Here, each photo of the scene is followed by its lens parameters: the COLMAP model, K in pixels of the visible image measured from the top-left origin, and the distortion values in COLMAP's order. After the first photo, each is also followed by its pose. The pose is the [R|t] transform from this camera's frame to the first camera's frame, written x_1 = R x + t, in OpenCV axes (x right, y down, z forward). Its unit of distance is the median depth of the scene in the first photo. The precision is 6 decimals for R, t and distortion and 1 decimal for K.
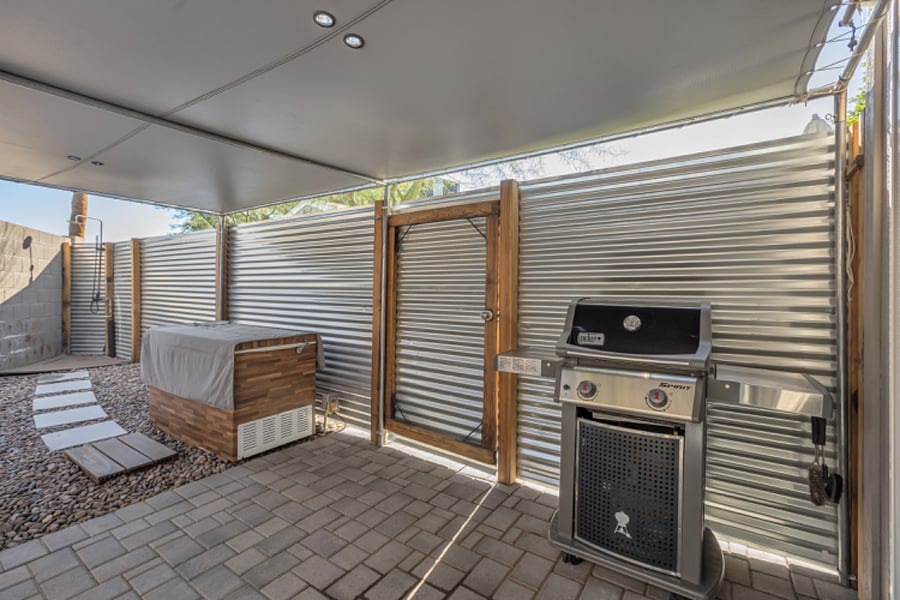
lens RADIAL K [[410.2, 0, 450.0], [0, 410.2, 300.0], [0, 0, 1]] dist [-0.015900, 0.000665]
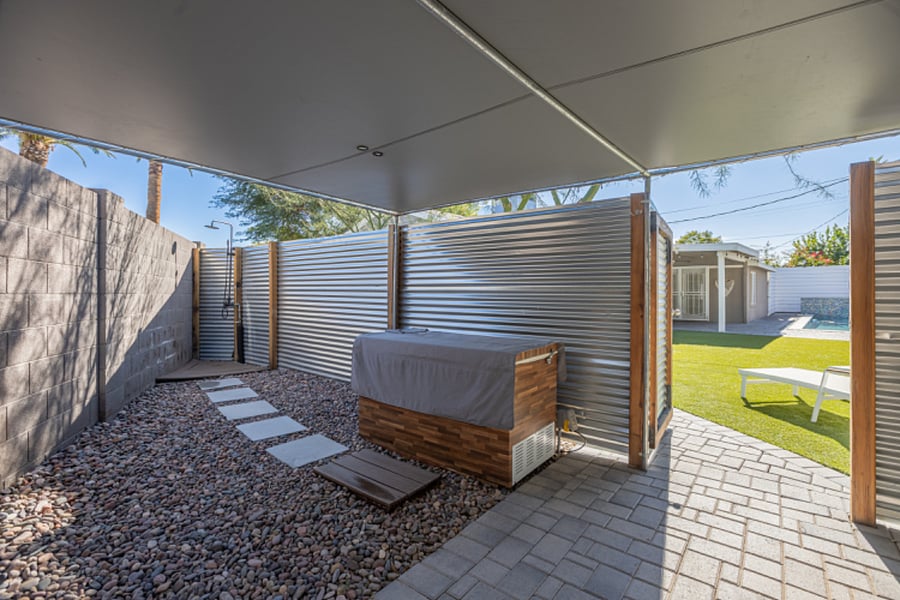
lens RADIAL K [[424.7, 0, 450.0], [0, 424.7, 300.0], [0, 0, 1]] dist [-0.034831, 0.000175]
pose [[0.995397, -0.003050, -0.095785, -0.337599], [0.001957, 0.999932, -0.011500, -0.000227], [0.095814, 0.011259, 0.995336, 0.042870]]
